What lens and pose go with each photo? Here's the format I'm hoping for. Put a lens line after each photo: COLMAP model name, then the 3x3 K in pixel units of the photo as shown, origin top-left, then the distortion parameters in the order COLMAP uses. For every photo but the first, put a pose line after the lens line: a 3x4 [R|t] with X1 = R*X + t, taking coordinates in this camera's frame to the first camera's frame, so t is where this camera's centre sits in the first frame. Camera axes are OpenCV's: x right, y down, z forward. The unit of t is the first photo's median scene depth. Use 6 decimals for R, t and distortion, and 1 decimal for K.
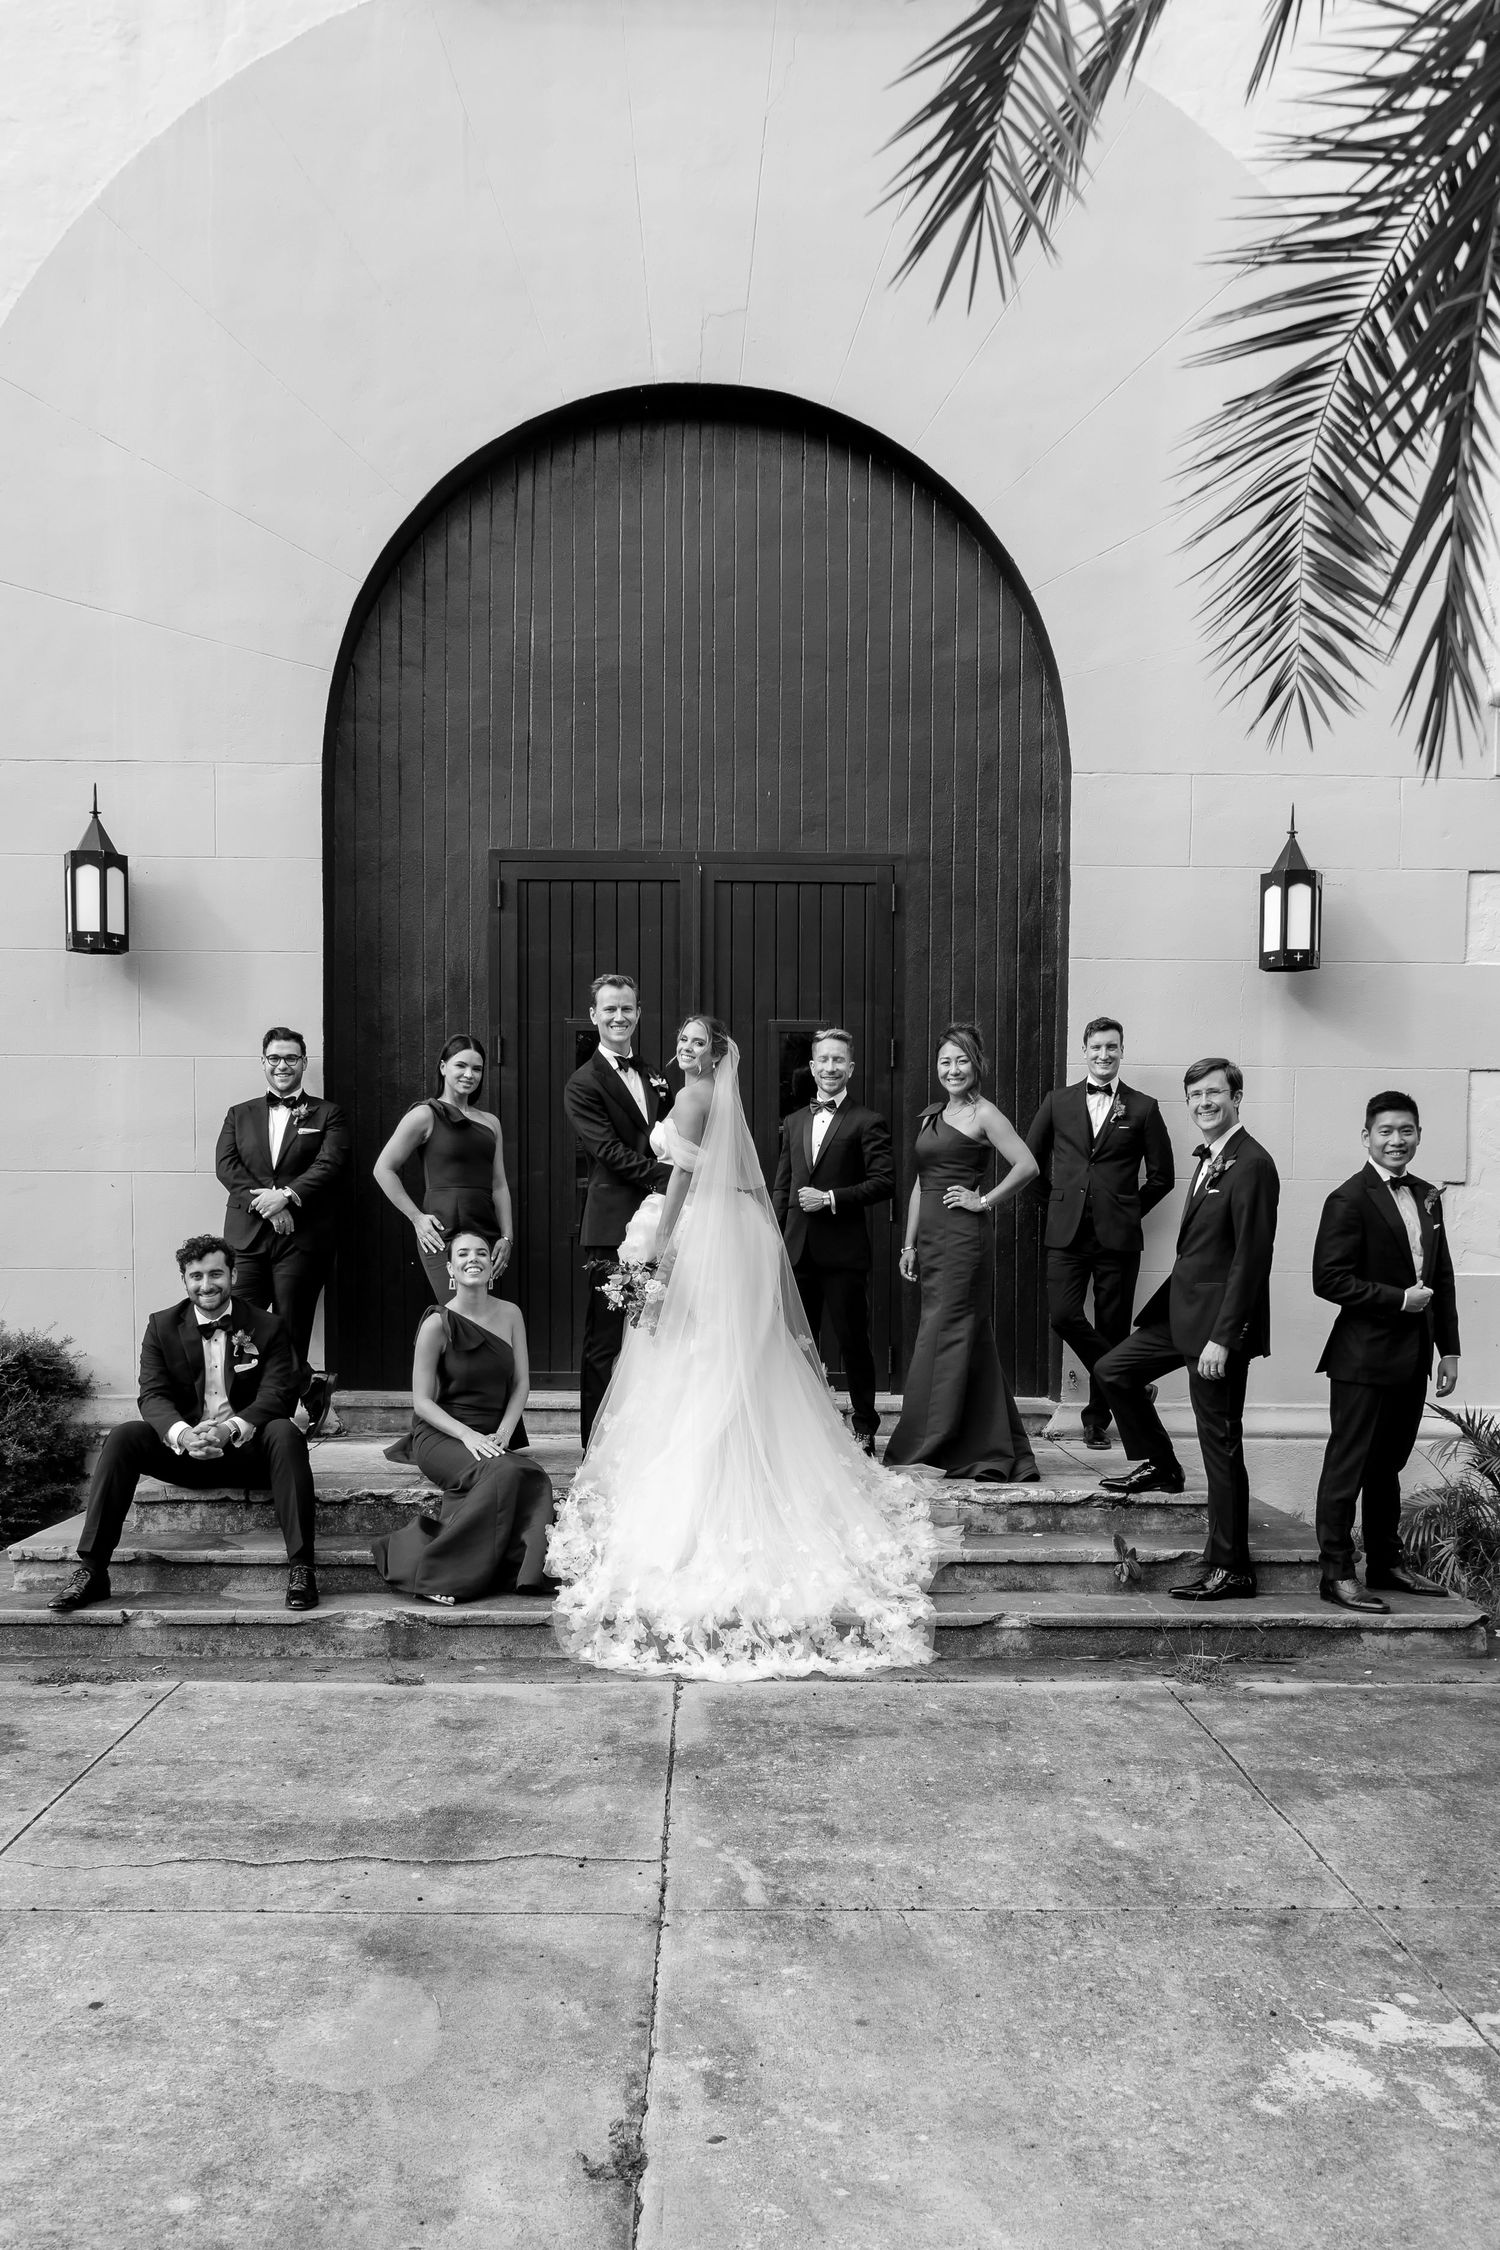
lens RADIAL K [[1620.9, 0, 751.1], [0, 1620.9, 1292.7], [0, 0, 1]] dist [-0.002954, 0.000559]
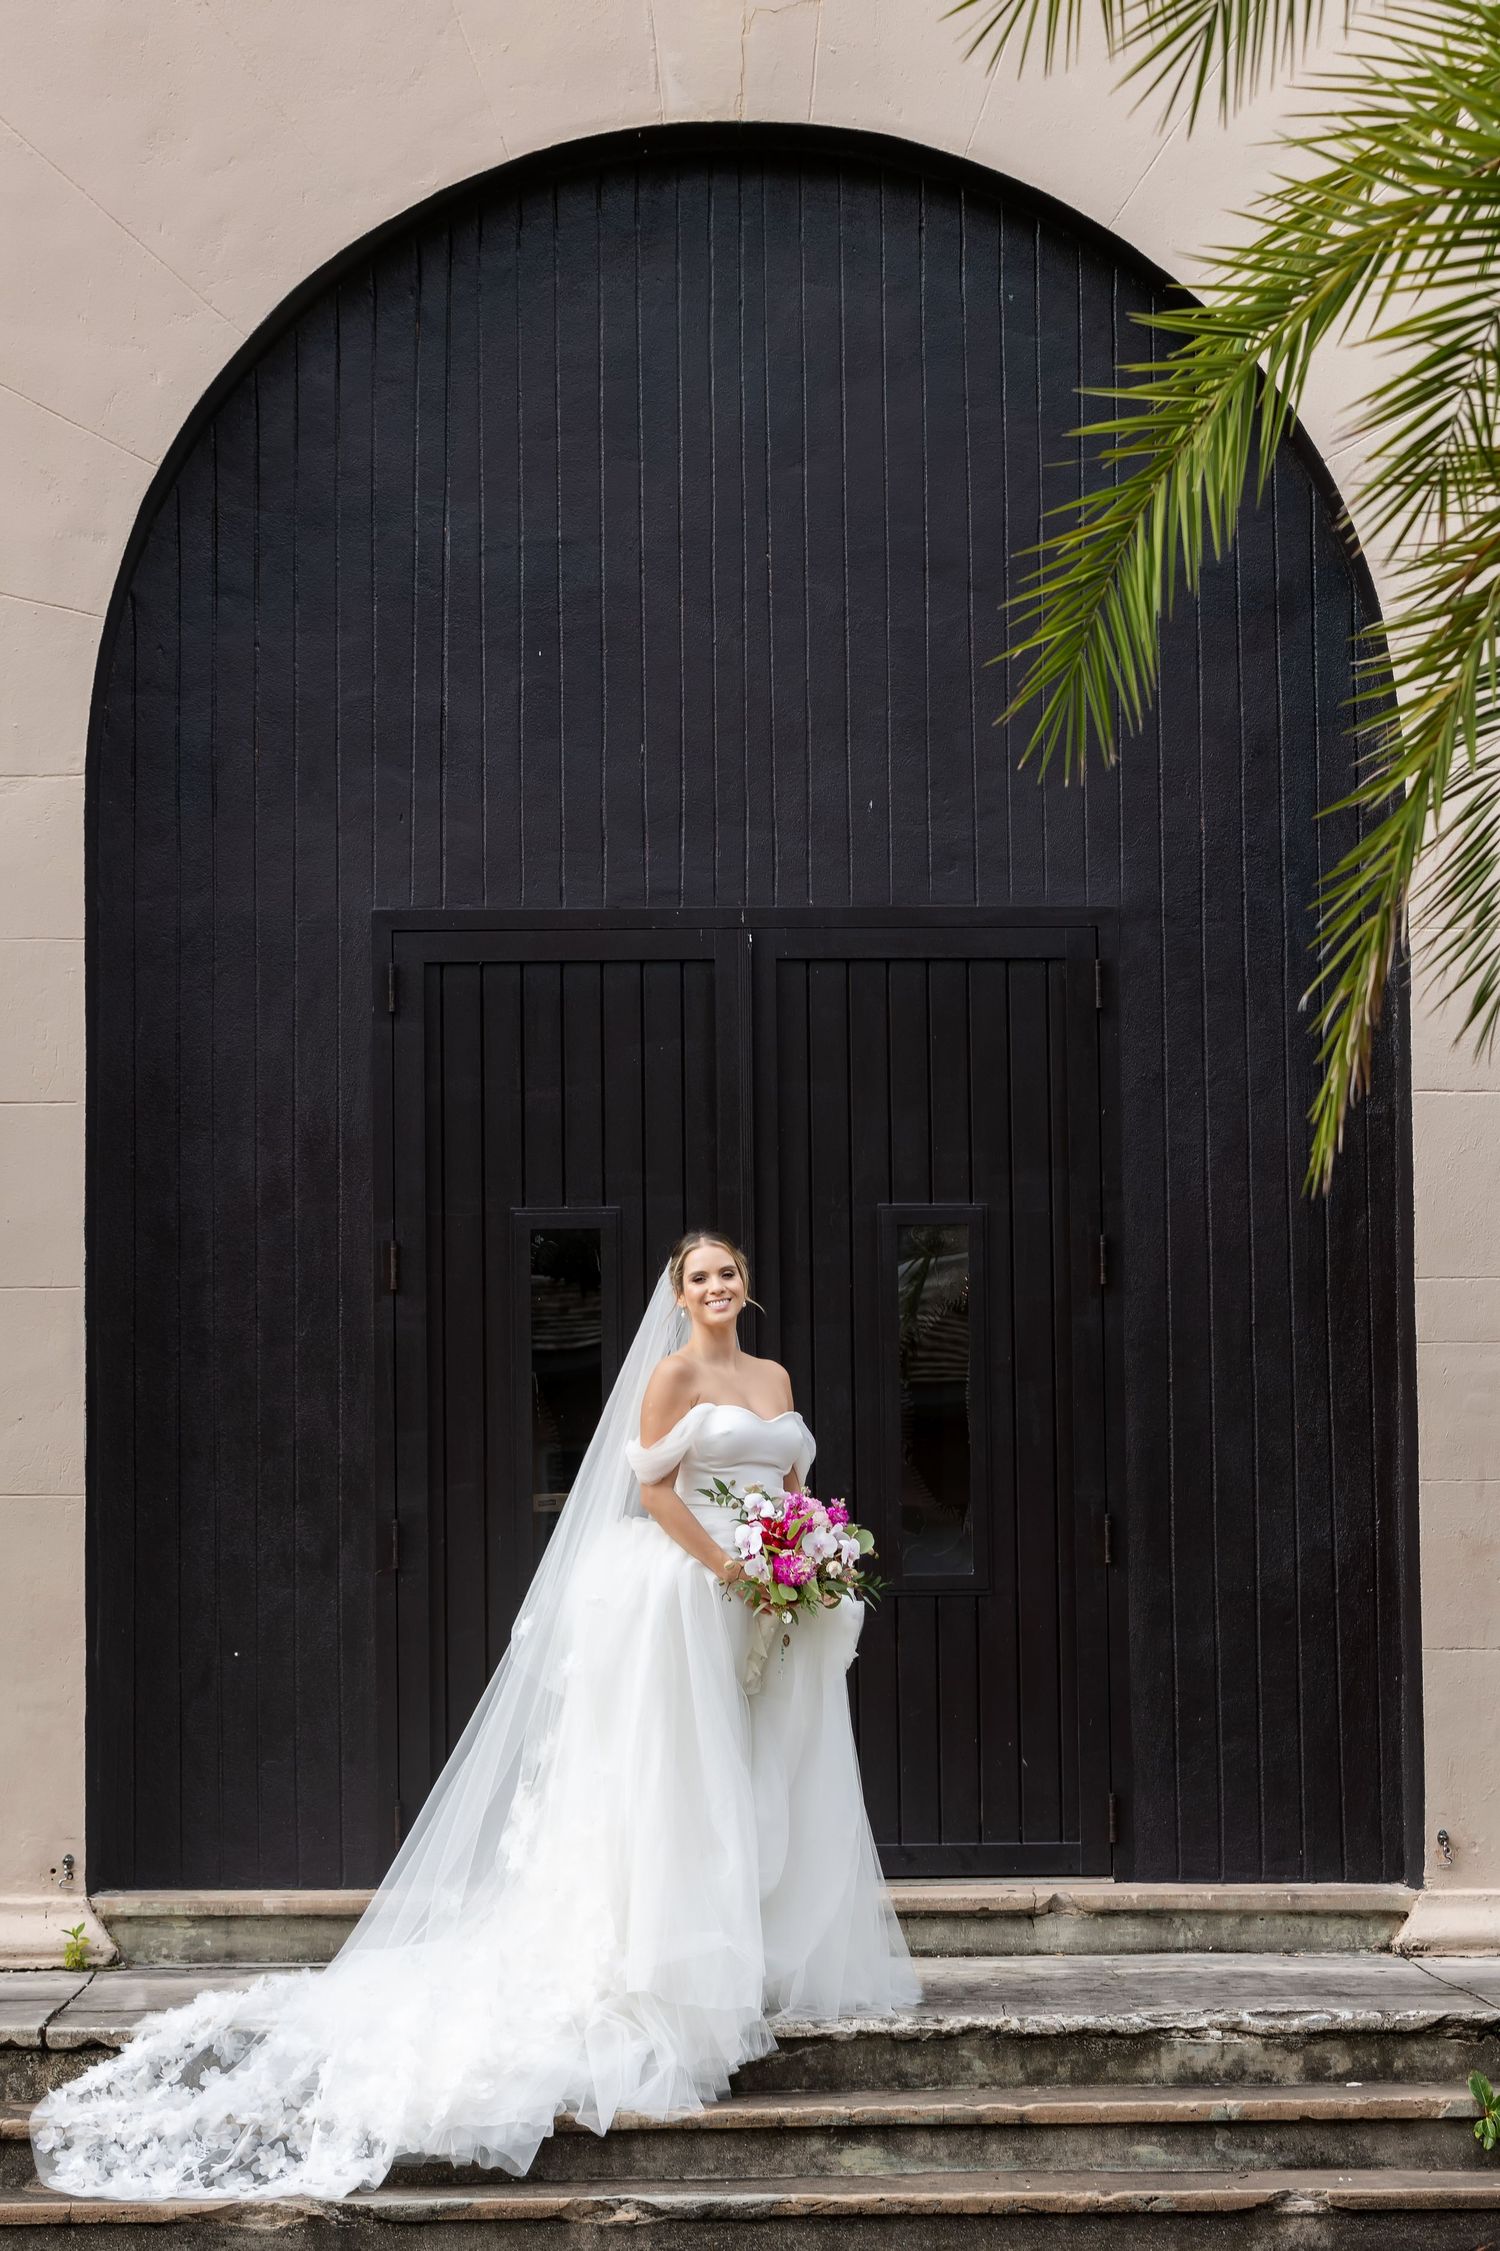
lens RADIAL K [[4472.5, 0, 749.5], [0, 4472.5, 1270.6], [0, 0, 1]] dist [-0.014819, -0.104990]
pose [[0.999866, -0.016132, -0.002863, -0.032127], [0.015733, 0.994146, -0.106894, 0.018967], [0.004571, 0.106834, 0.994266, -0.574631]]
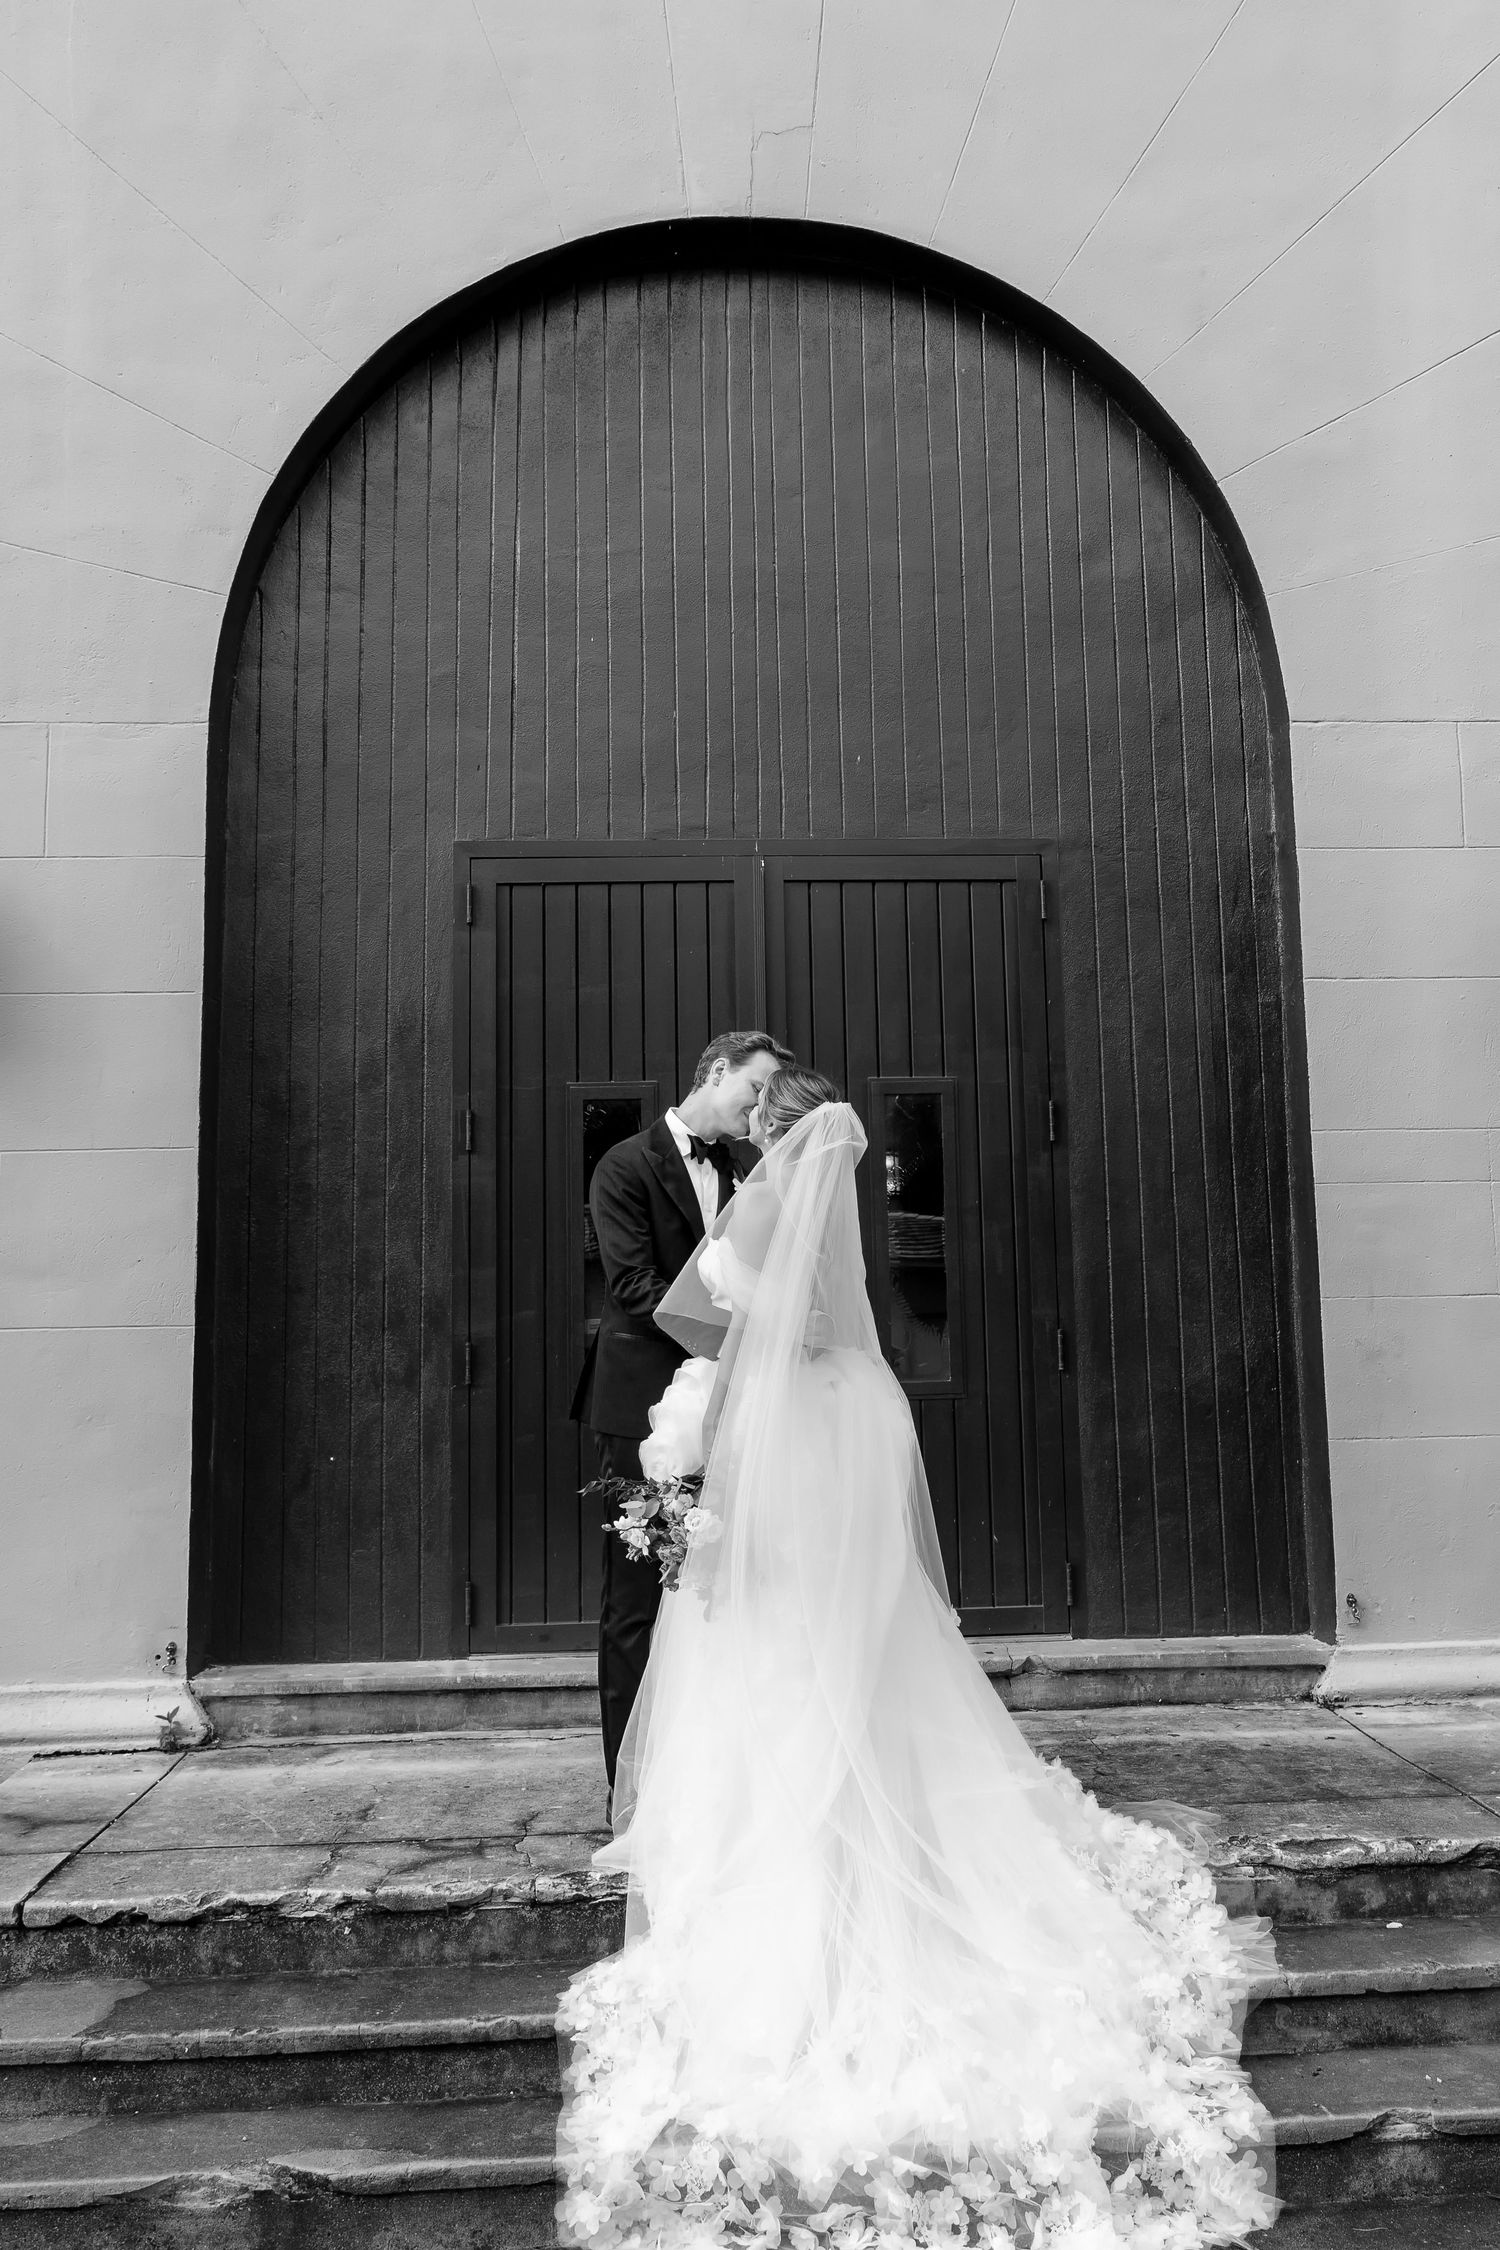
lens RADIAL K [[1928.7, 0, 866.4], [0, 1928.7, 1066.8], [0, 0, 1]] dist [0.000242, -0.002285]
pose [[0.998229, -0.022501, 0.055077, -0.037995], [0.031926, 0.983740, -0.176739, -0.032600], [-0.050205, 0.178184, 0.982716, 0.224634]]
